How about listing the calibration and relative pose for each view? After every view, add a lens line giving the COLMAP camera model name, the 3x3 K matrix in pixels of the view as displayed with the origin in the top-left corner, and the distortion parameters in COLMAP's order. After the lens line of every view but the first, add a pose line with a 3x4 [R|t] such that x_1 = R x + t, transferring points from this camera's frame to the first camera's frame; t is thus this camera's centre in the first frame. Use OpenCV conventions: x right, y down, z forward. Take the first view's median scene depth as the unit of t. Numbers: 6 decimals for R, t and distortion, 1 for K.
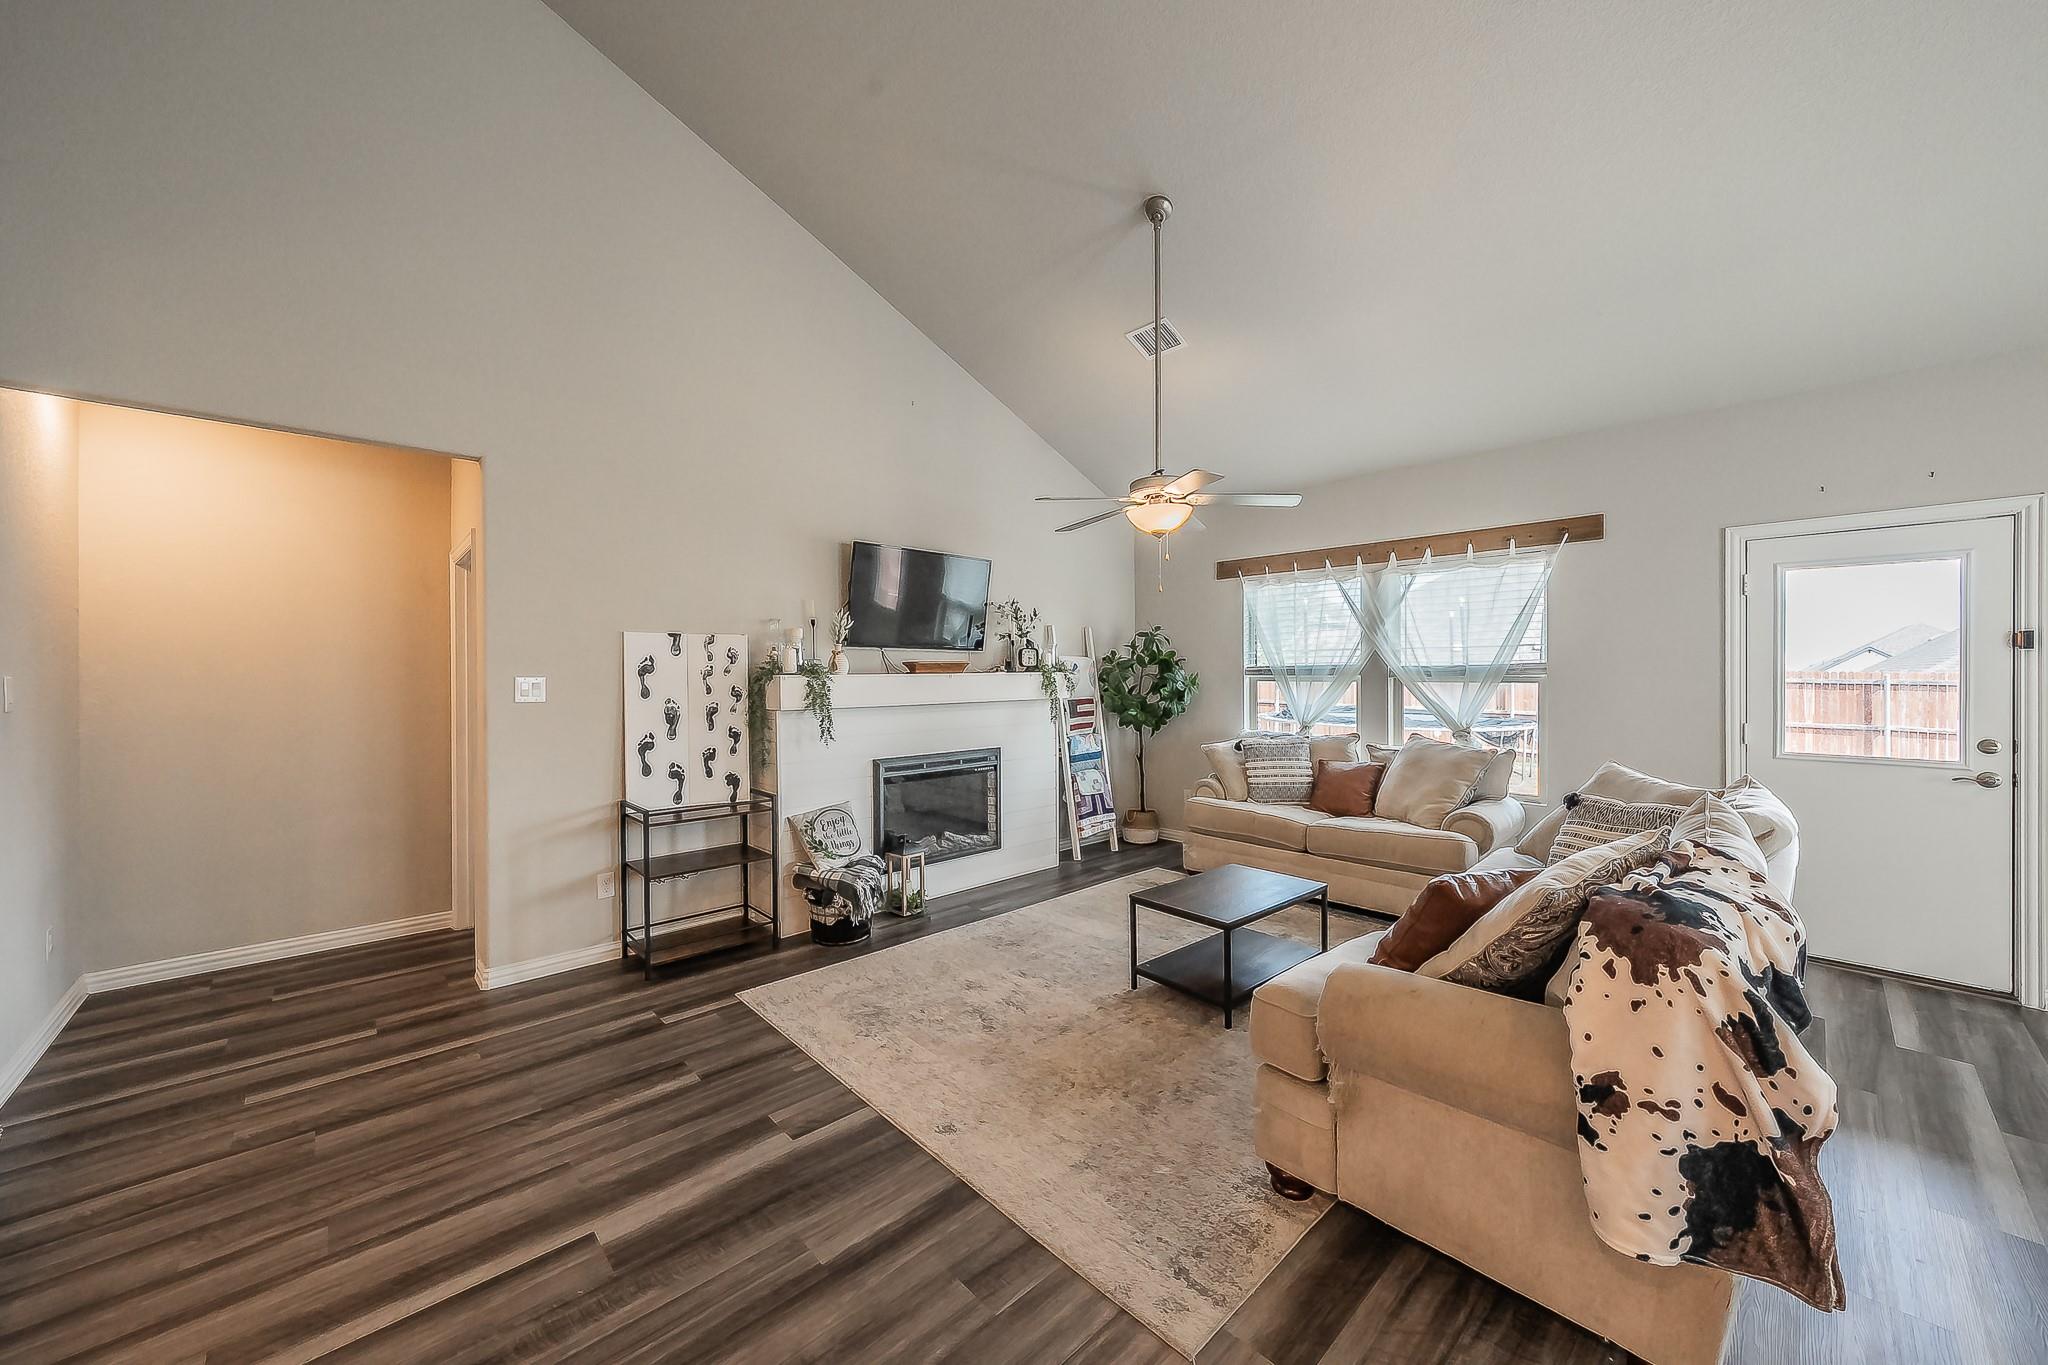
lens RADIAL K [[748.6, 0, 1024.0], [0, 748.6, 682.5], [0, 0, 1]] dist [-0.000631, -0.000058]
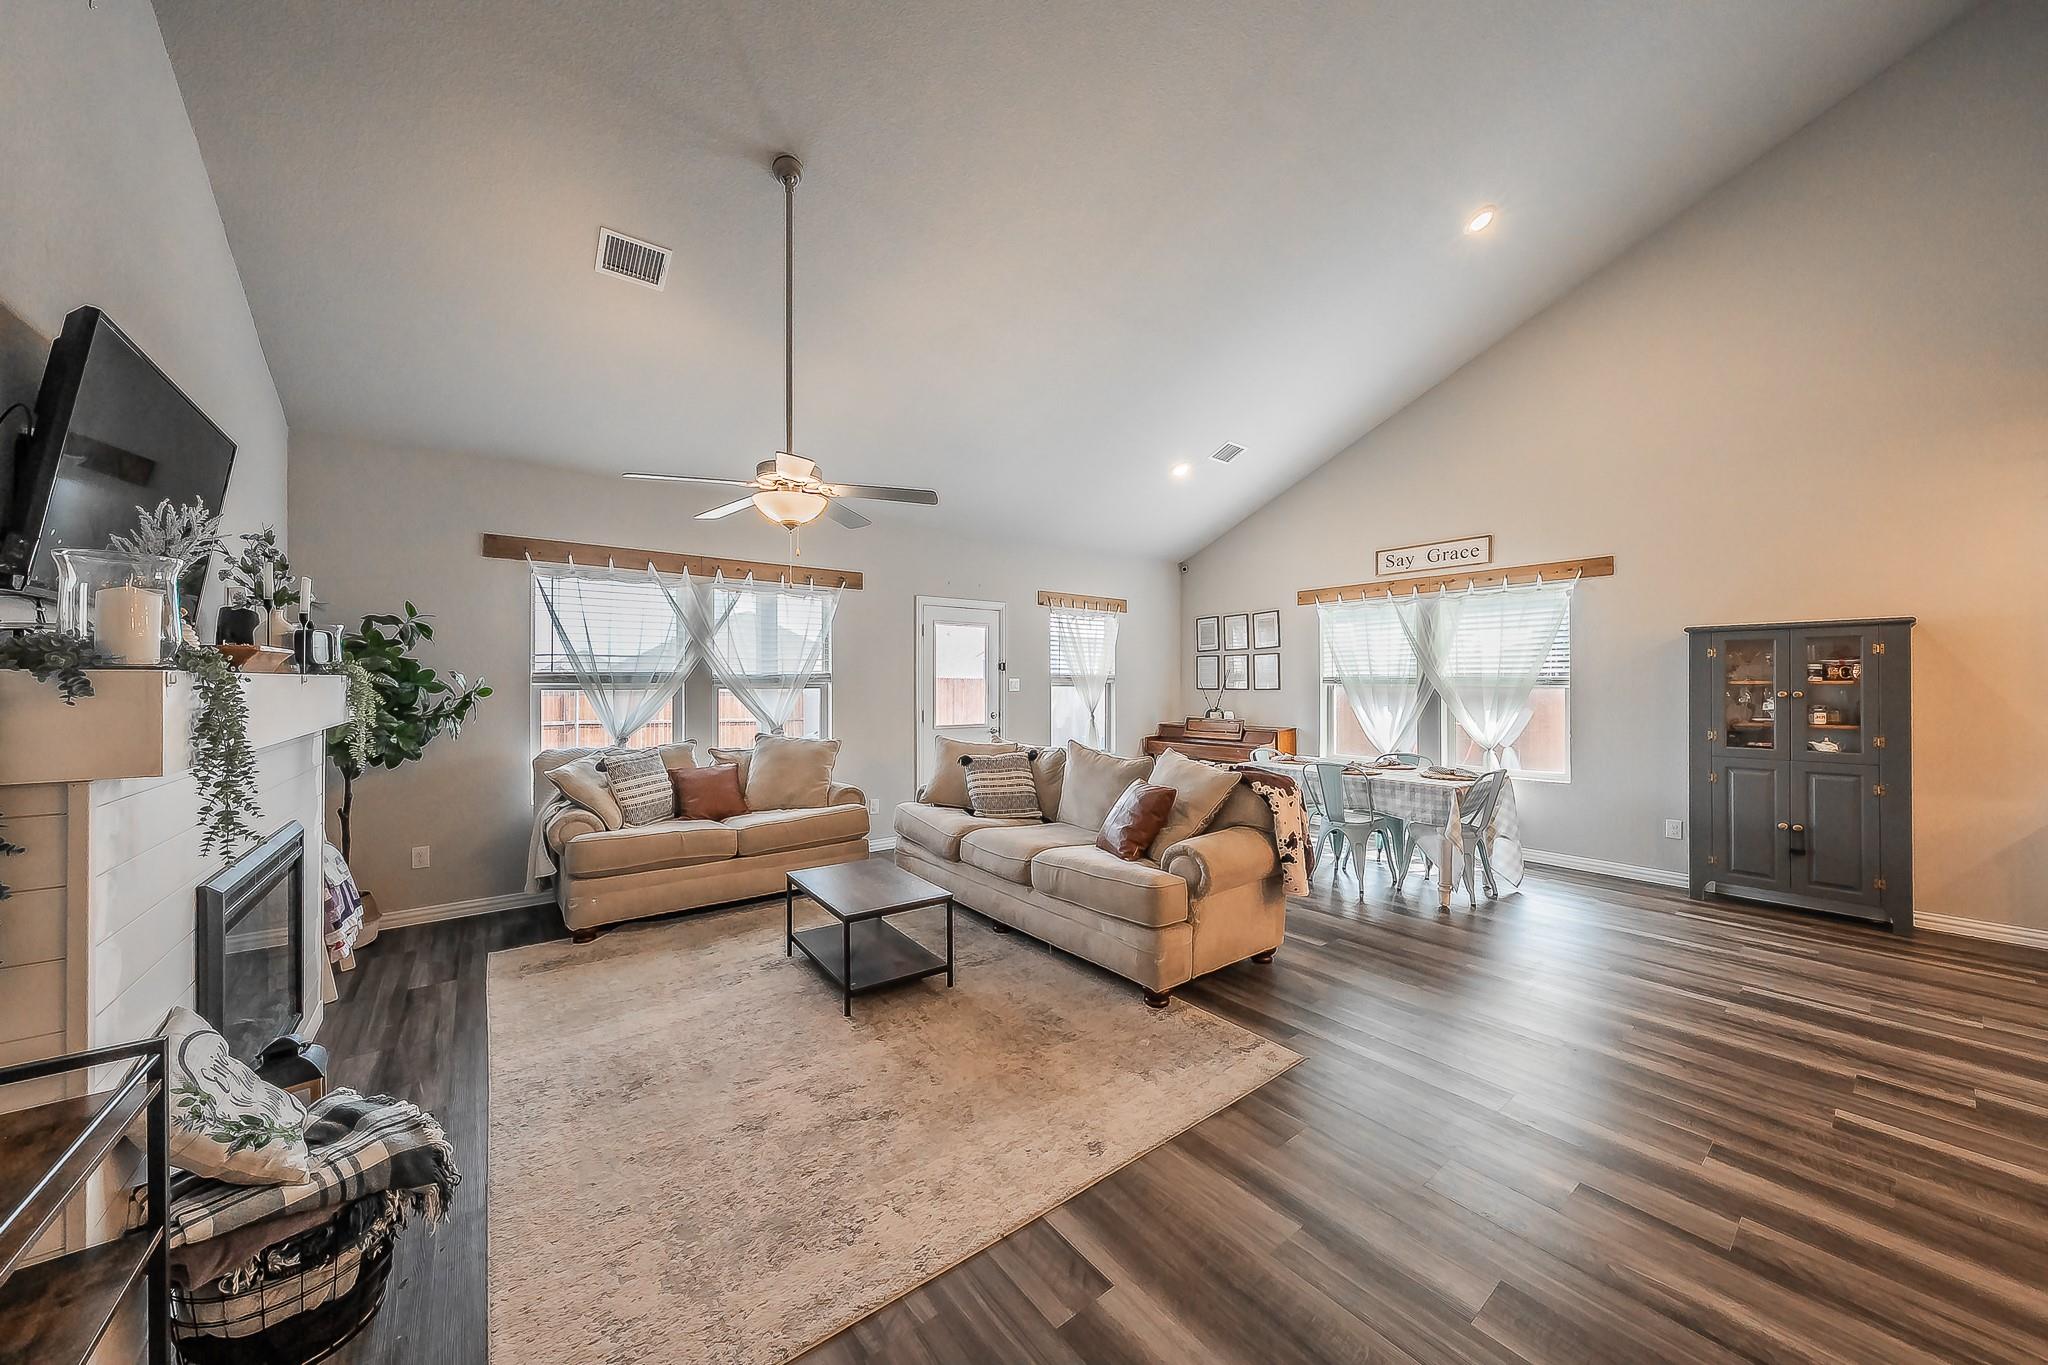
lens RADIAL K [[700.9, 0, 1024.0], [0, 700.9, 682.5], [0, 0, 1]] dist [0.000050, 0.000022]
pose [[0.095389, 0.005169, 0.995427, -0.604492], [0.014341, 0.999876, -0.006567, 0.003978], [-0.995337, 0.014902, 0.095303, 0.598107]]
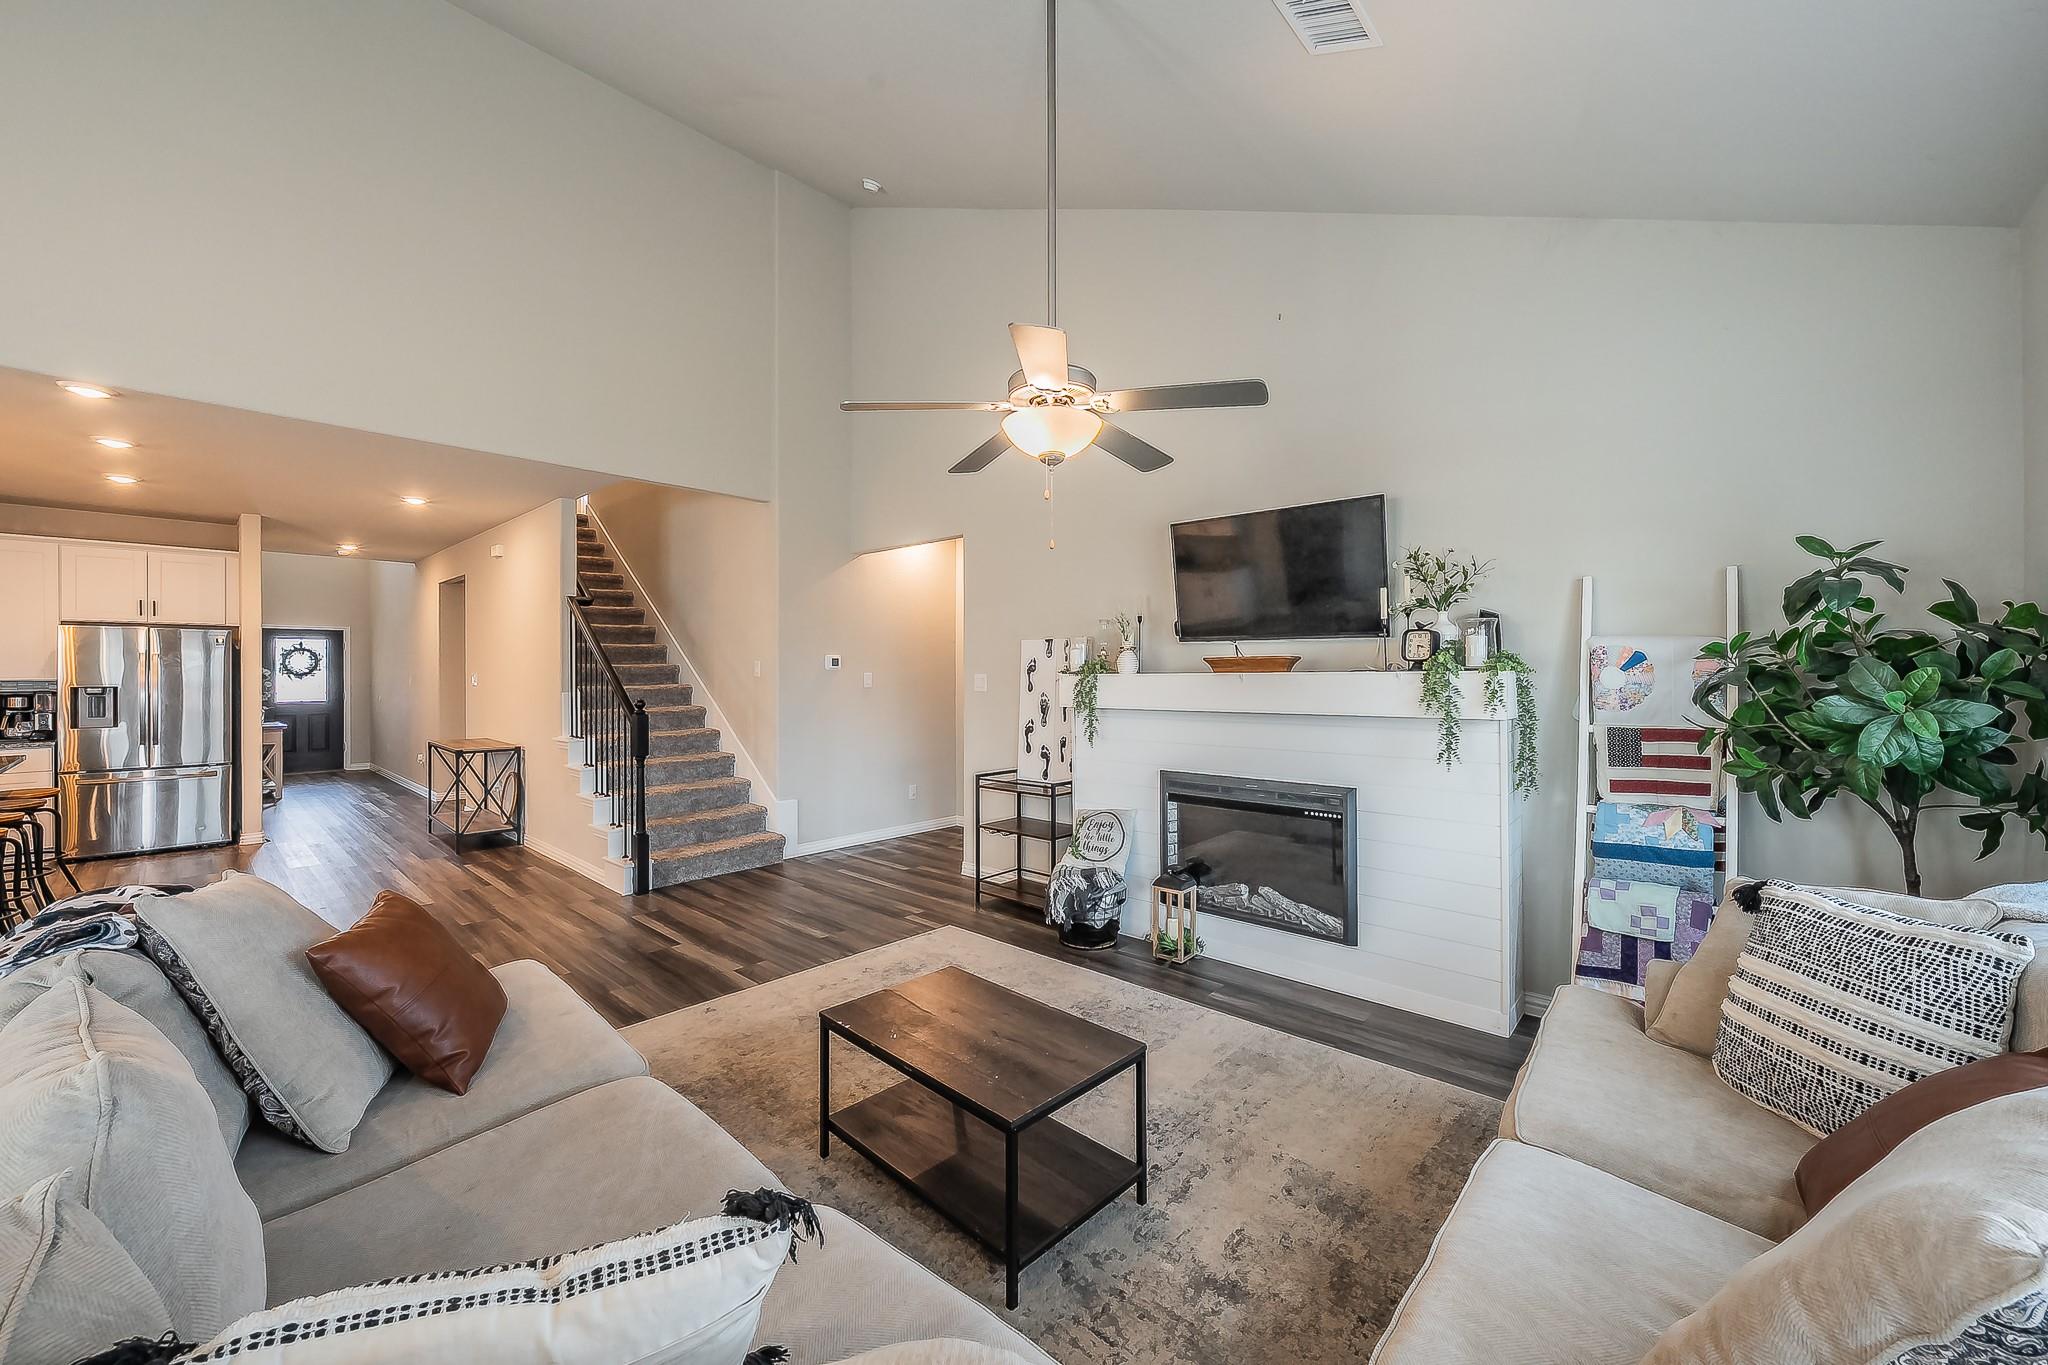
lens RADIAL K [[789.5, 0, 1024.0], [0, 789.5, 682.5], [0, 0, 1]] dist [-0.000222, -0.000029]
pose [[0.069671, 0.014948, -0.997458, 0.810214], [-0.012018, 0.999828, 0.014144, -0.012928], [0.997498, 0.011002, 0.069839, 0.876767]]
